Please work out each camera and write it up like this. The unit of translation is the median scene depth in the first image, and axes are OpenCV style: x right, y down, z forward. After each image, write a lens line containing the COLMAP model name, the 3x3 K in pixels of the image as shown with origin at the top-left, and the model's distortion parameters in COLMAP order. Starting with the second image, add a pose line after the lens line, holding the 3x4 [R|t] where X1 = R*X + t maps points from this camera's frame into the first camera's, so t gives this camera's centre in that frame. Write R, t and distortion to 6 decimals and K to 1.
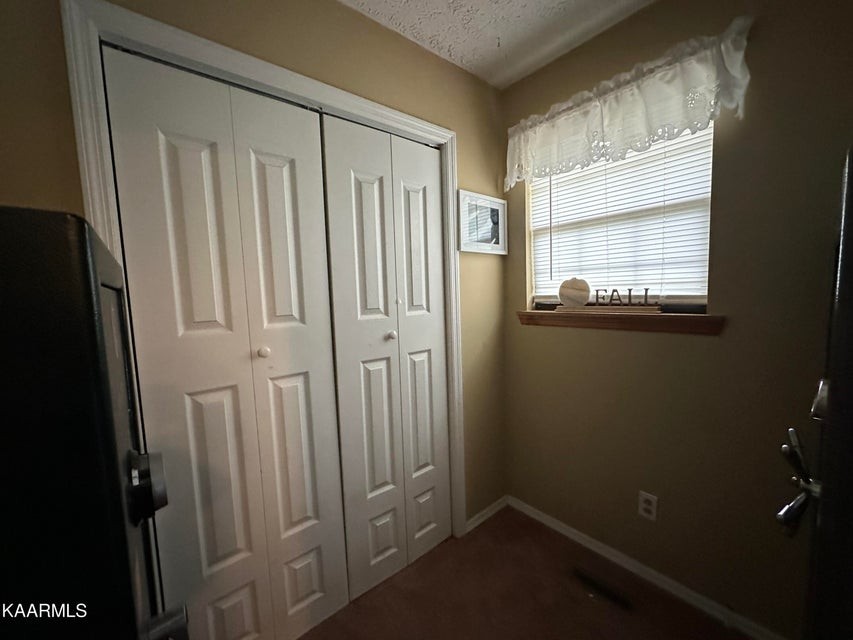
lens RADIAL K [[337.9, 0, 426.5], [0, 337.9, 319.8], [0, 0, 1]] dist [-0.002586, 0.000278]
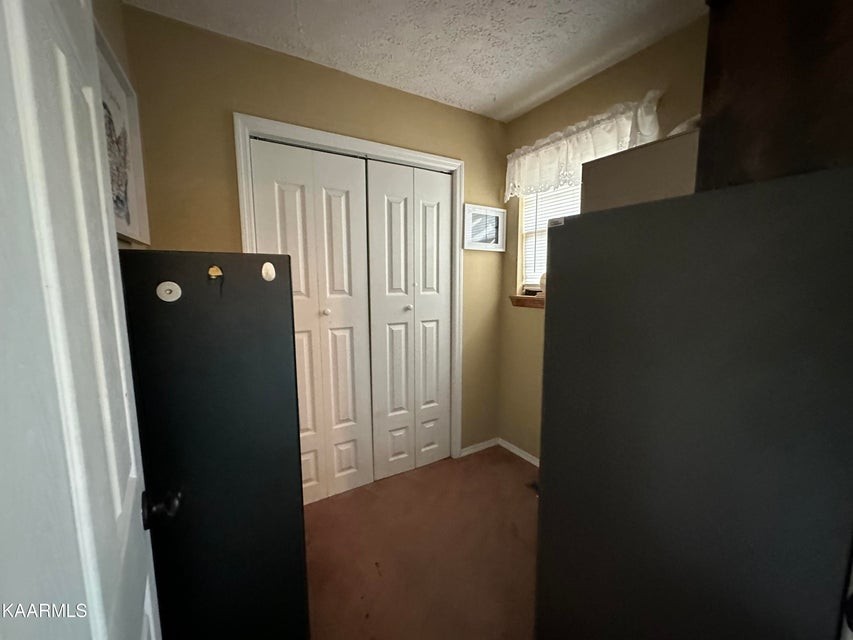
lens RADIAL K [[337.9, 0, 427.1], [0, 337.9, 319.0], [0, 0, 1]] dist [-0.002586, 0.000278]
pose [[0.988665, 0.047085, -0.142562, 0.180036], [-0.042166, 0.998413, 0.037335, 0.037228], [0.144094, -0.030901, 0.989081, -0.422811]]
